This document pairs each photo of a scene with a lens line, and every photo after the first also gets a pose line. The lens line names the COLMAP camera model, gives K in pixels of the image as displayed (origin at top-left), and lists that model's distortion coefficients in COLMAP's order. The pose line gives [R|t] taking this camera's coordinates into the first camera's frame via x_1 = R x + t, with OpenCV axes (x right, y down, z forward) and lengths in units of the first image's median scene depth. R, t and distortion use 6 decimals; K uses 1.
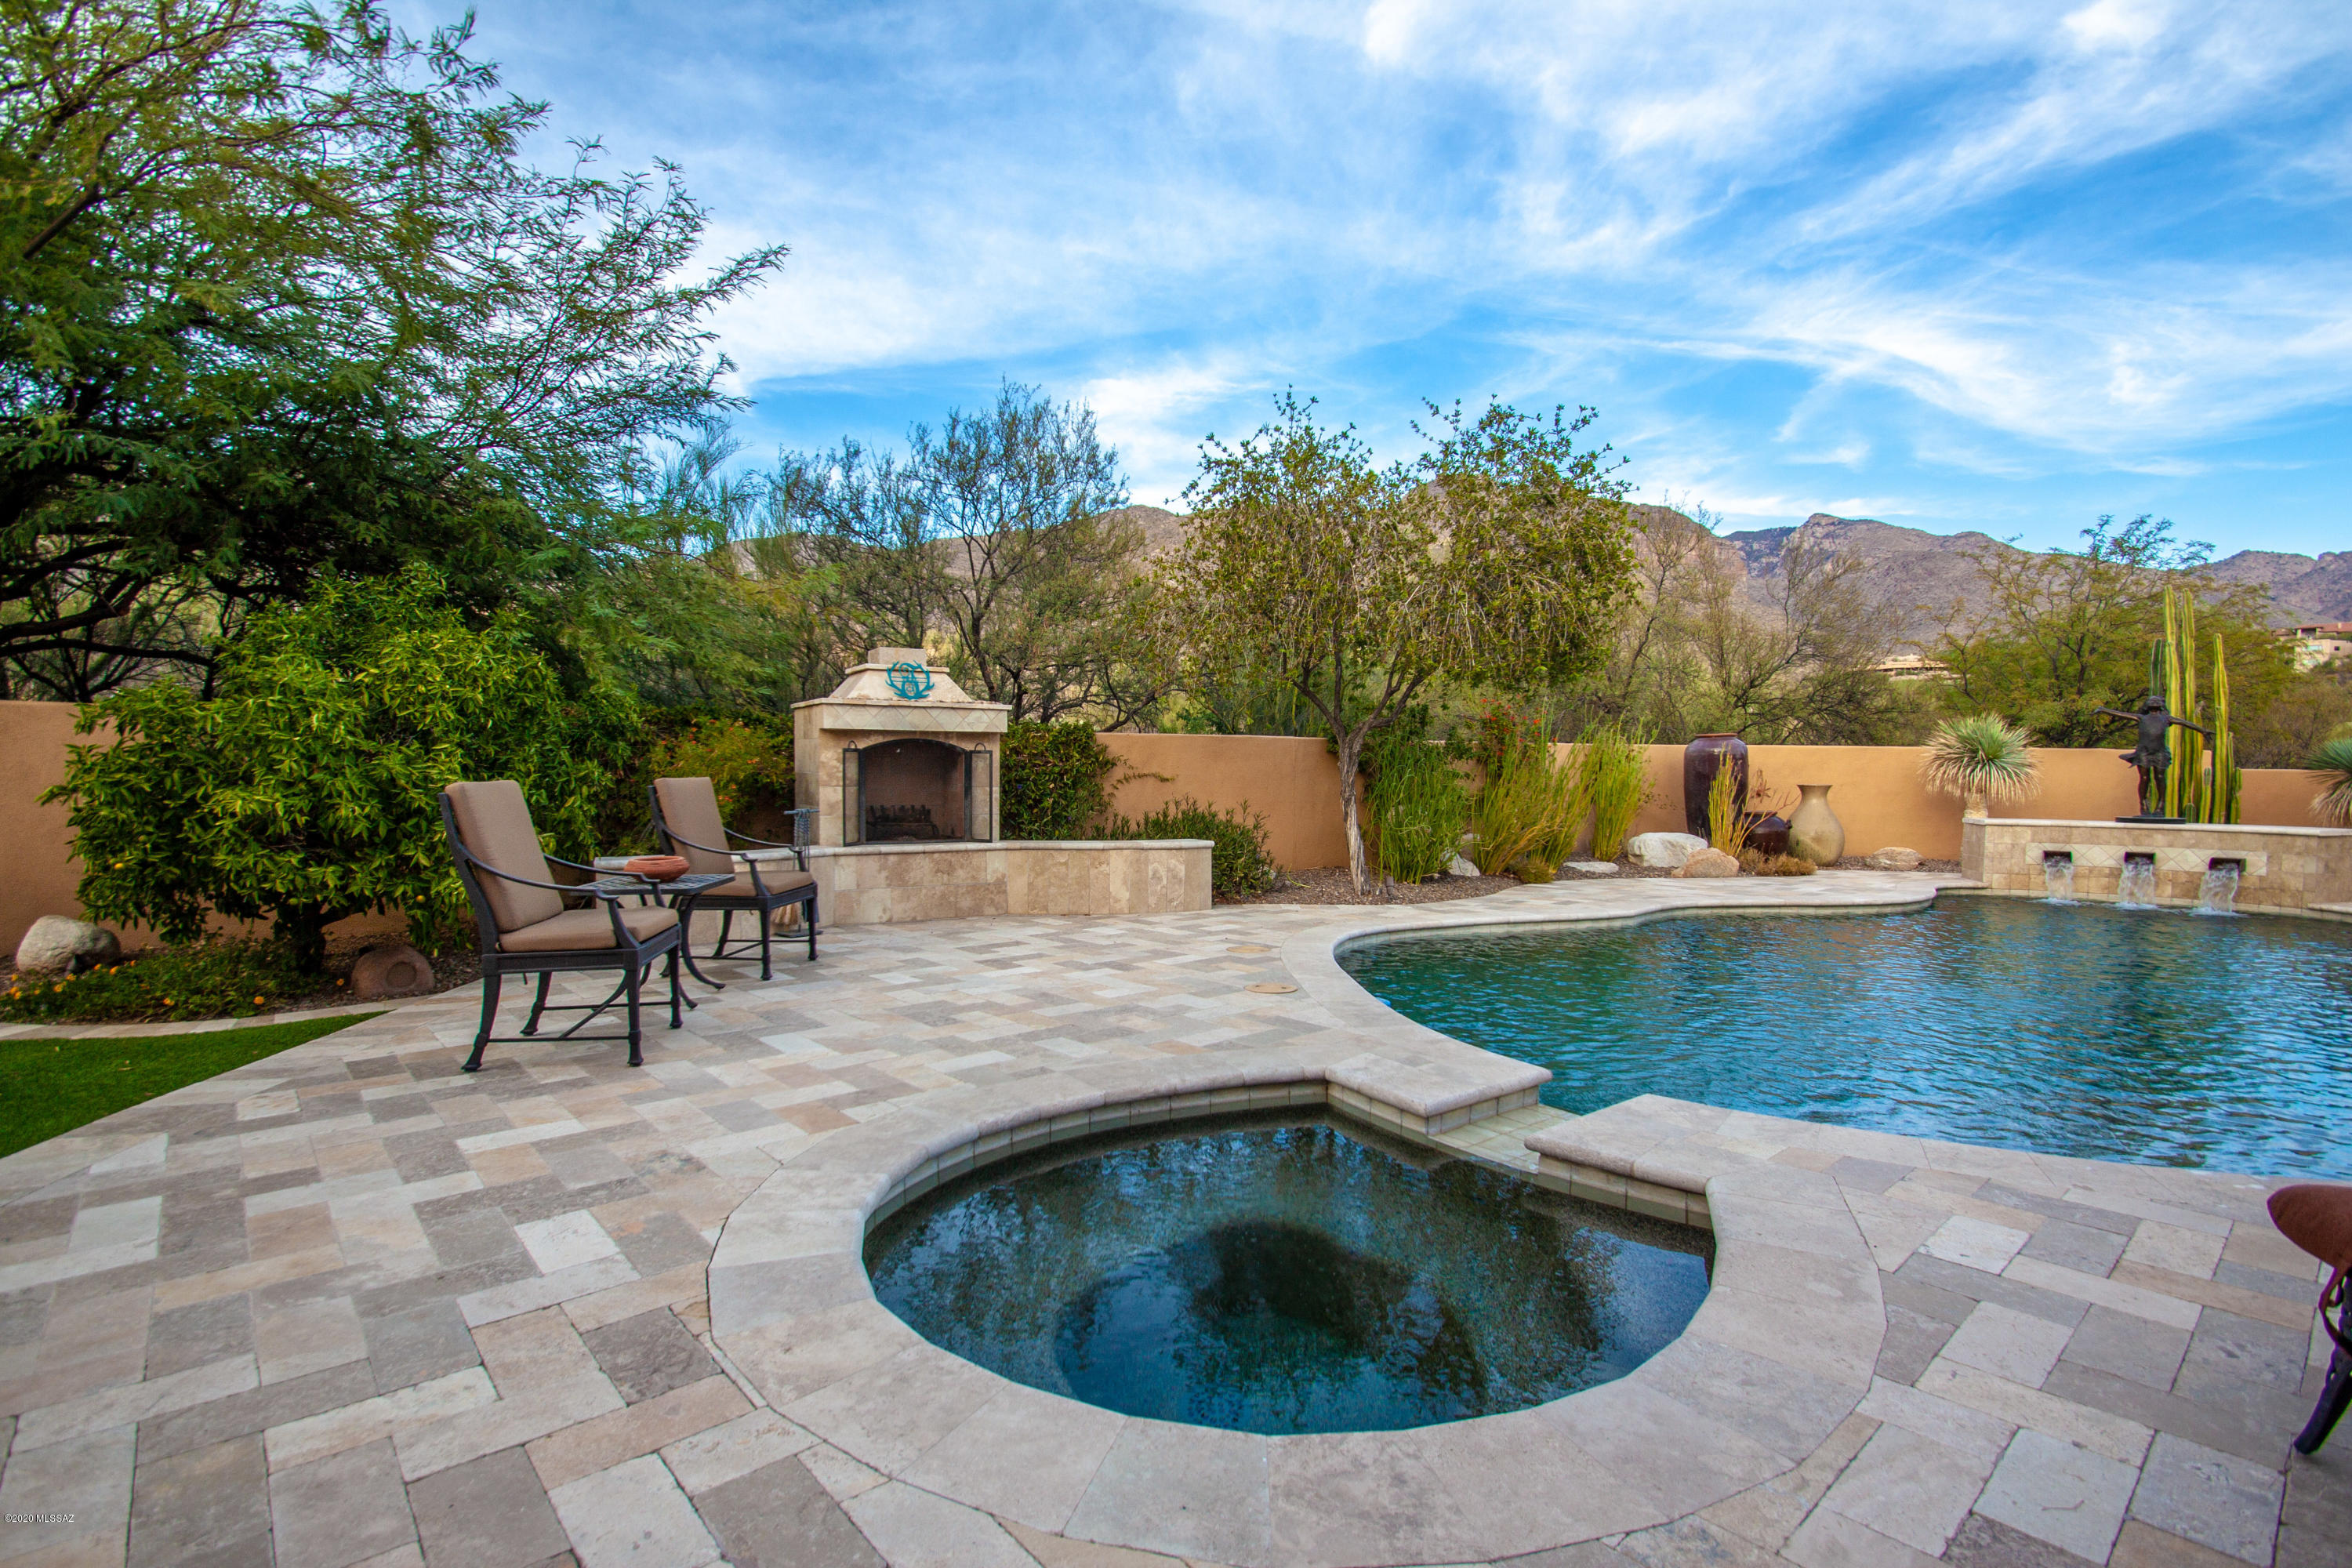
lens RADIAL K [[1092.0, 0, 1162.1], [0, 1092.0, 820.5], [0, 0, 1]] dist [0.012321, -0.016456]
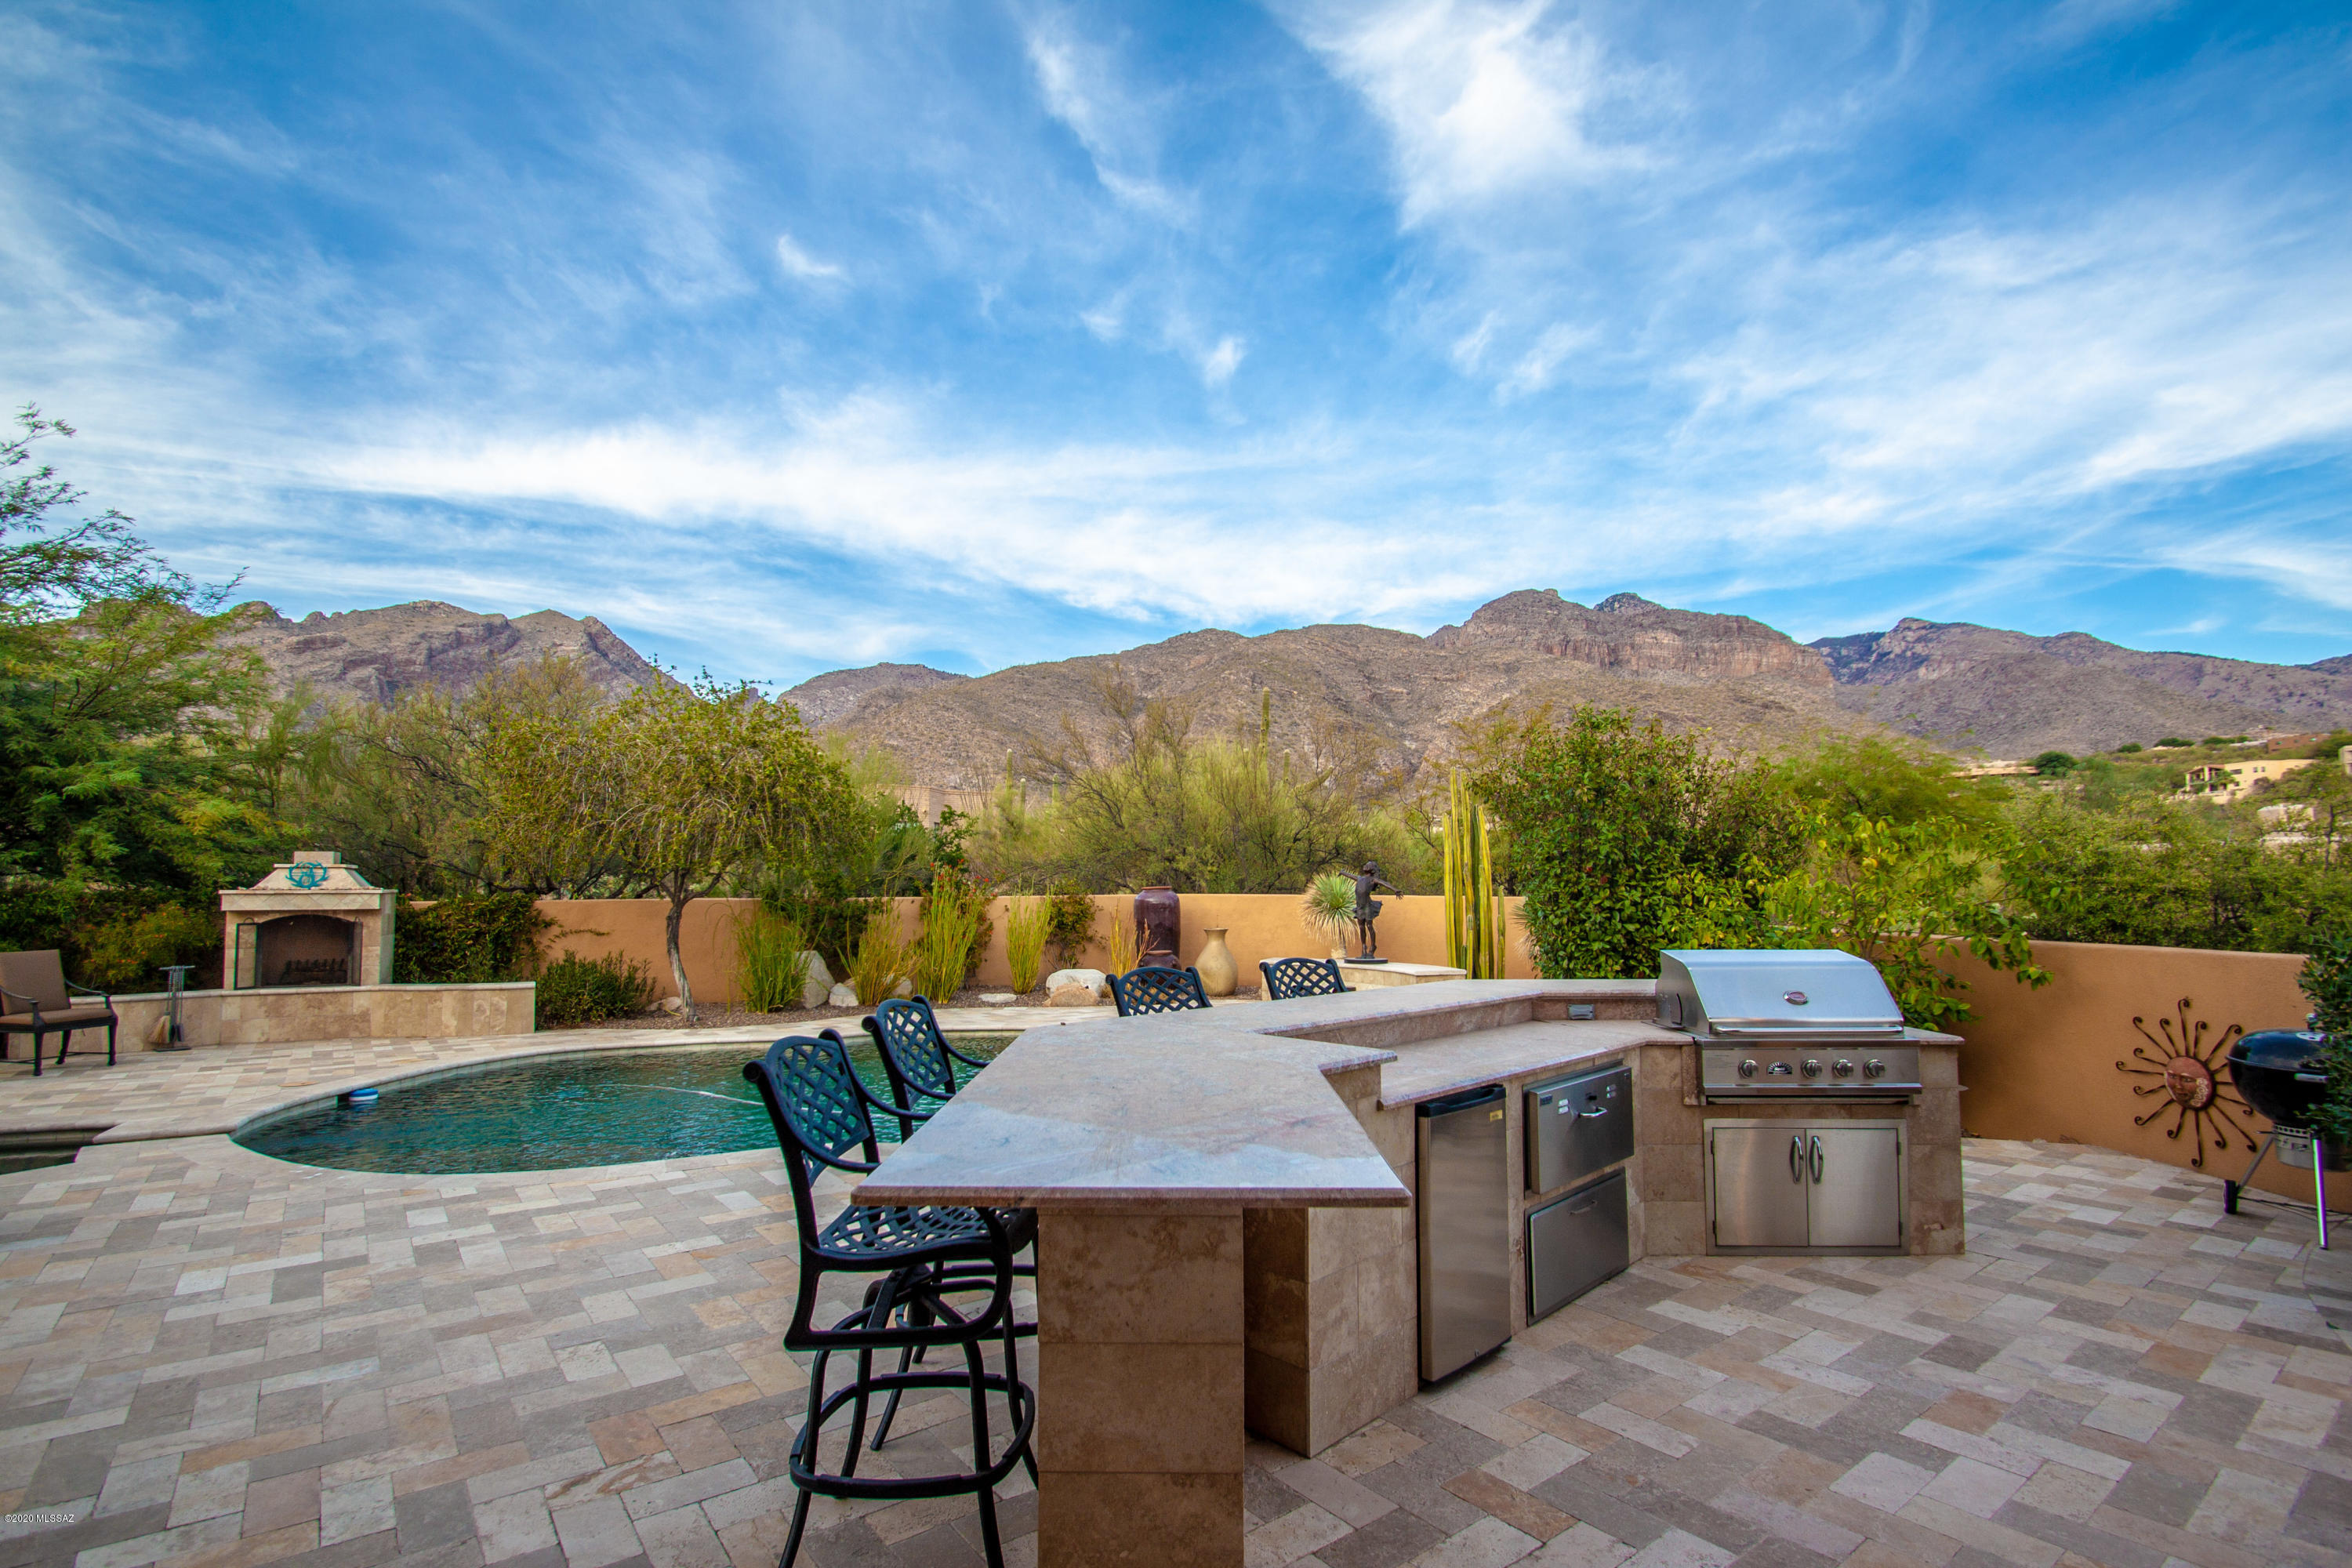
lens RADIAL K [[1092.0, 0, 1162.1], [0, 1092.0, 820.5], [0, 0, 1]] dist [0.012321, -0.016456]
pose [[0.997333, -0.013843, -0.071658, 0.999658], [0.006140, 0.994281, -0.106618, -0.036525], [0.072724, 0.105894, 0.991715, -0.371873]]
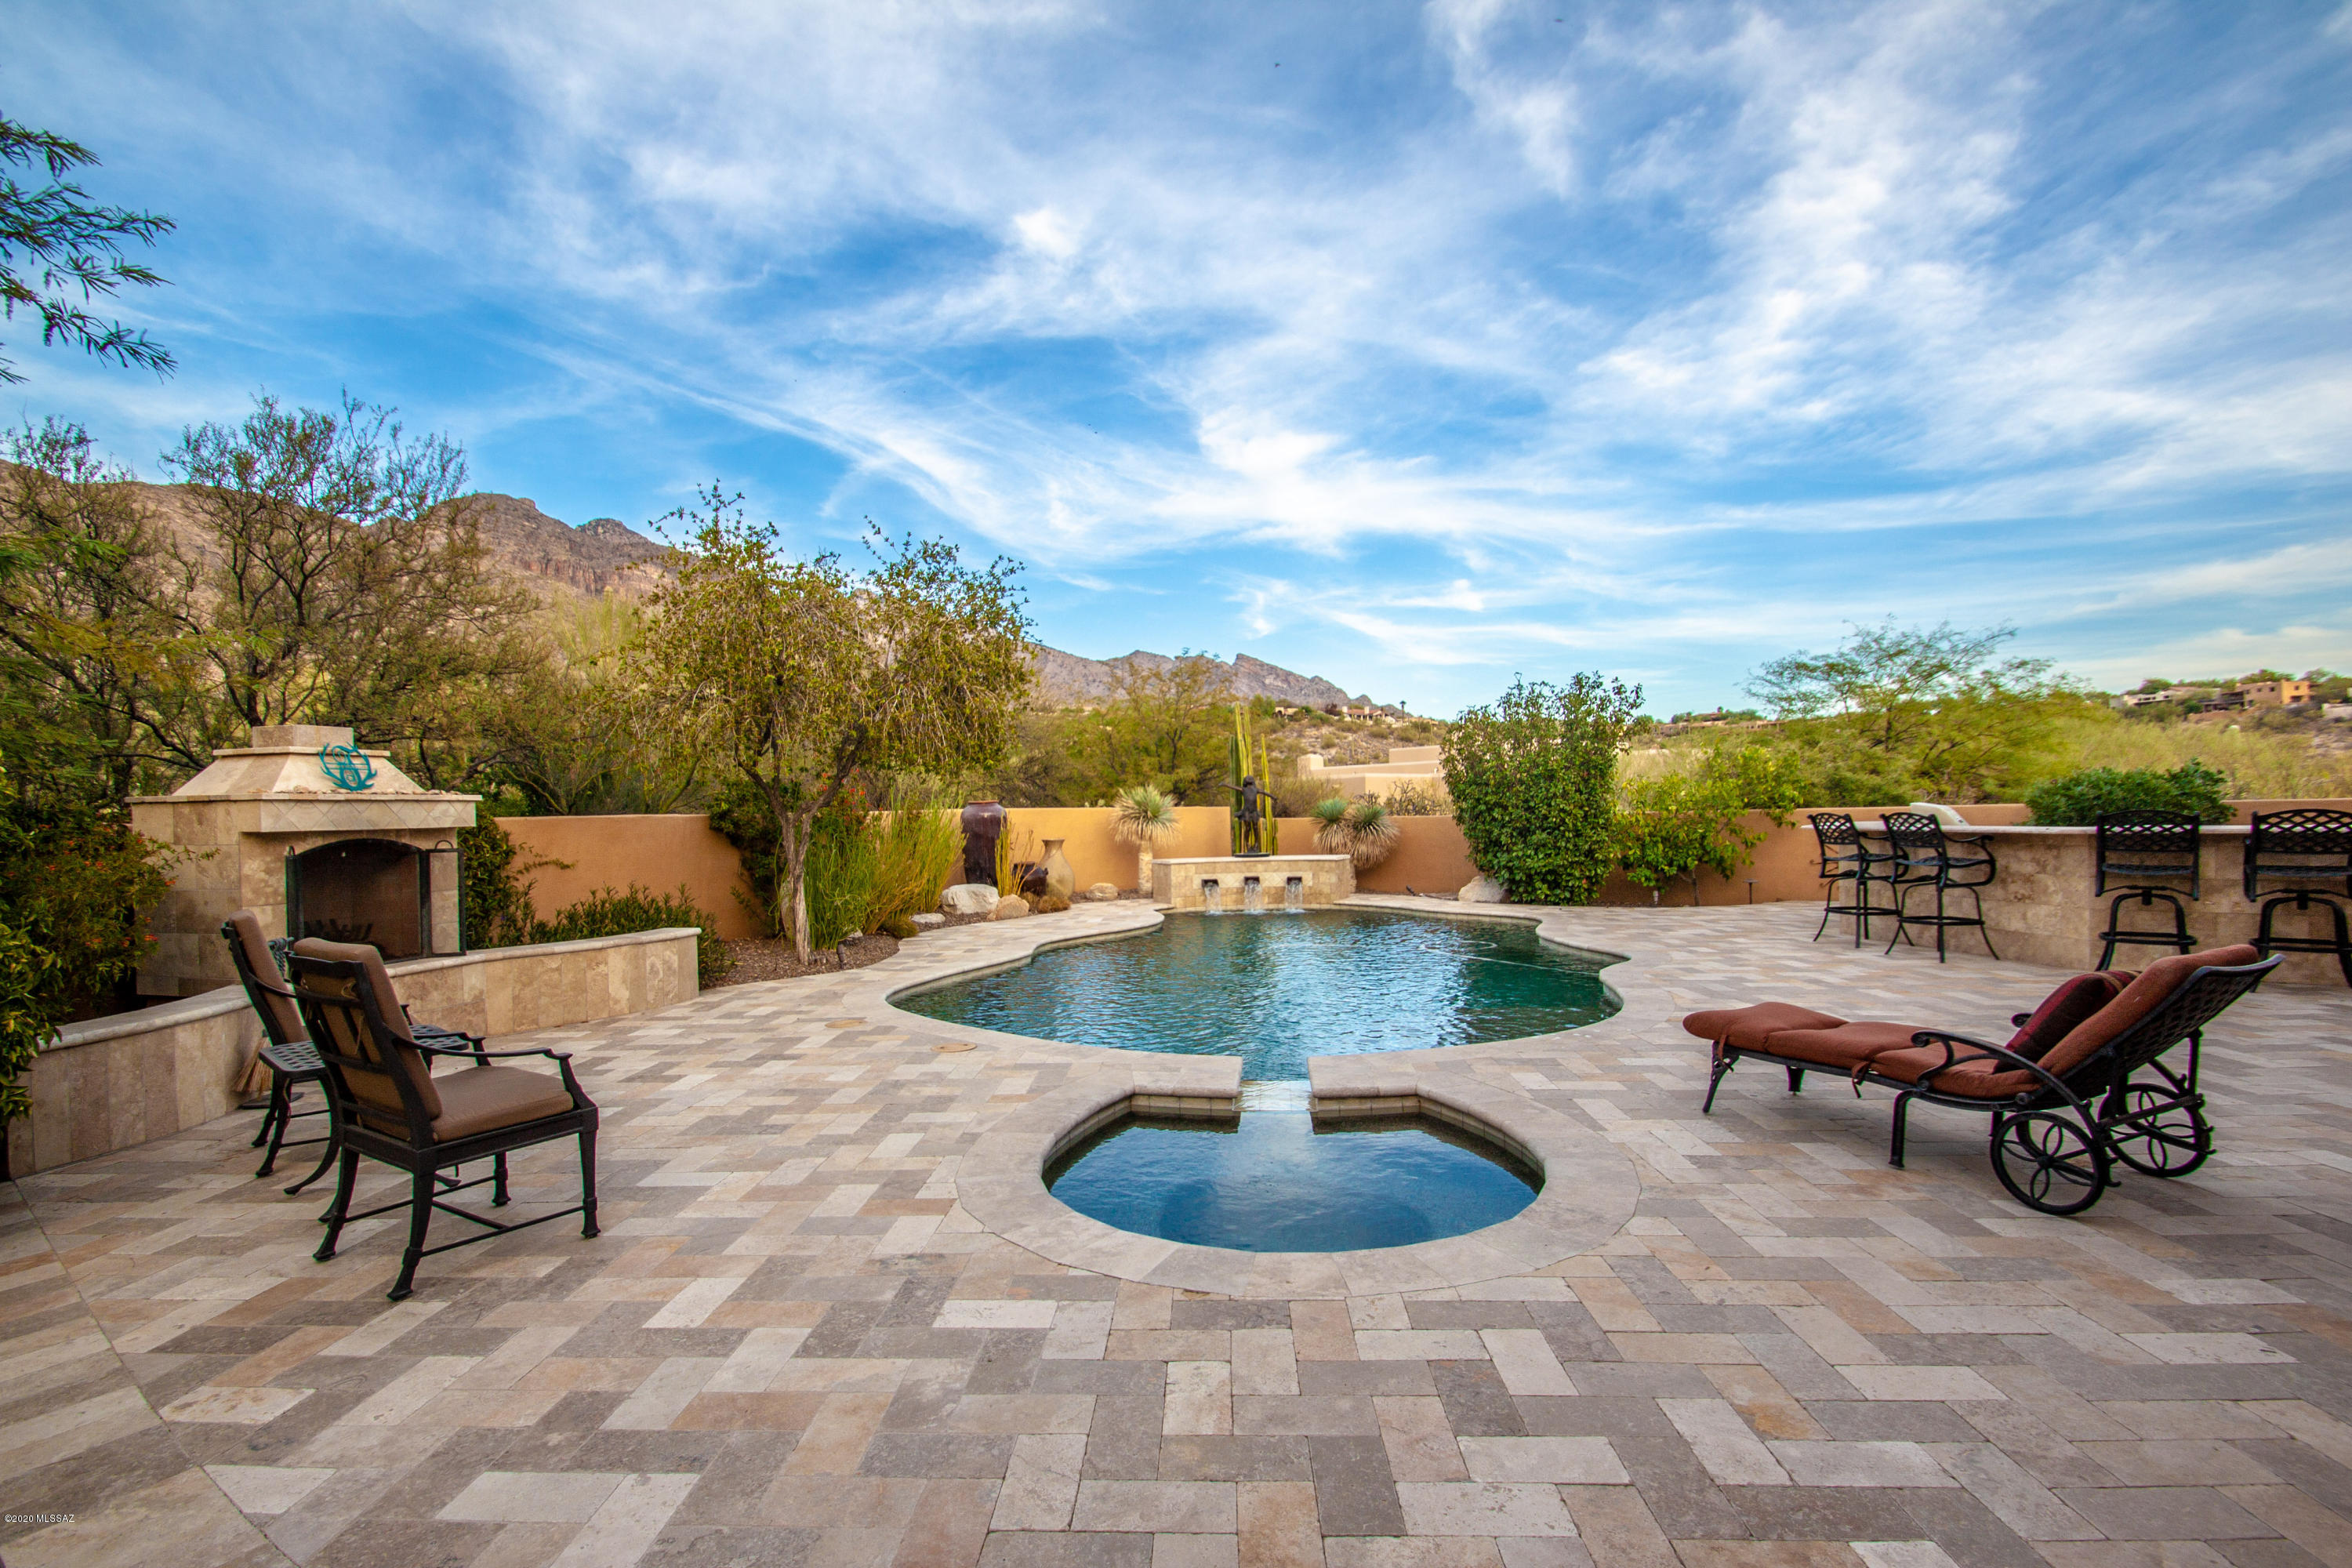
lens RADIAL K [[1092.0, 0, 1162.1], [0, 1092.0, 820.5], [0, 0, 1]] dist [0.012321, -0.016456]
pose [[0.696826, -0.028167, 0.716687, -0.386485], [0.059720, 0.998037, -0.018841, -0.036576], [-0.714749, 0.055930, 0.697141, 0.004210]]
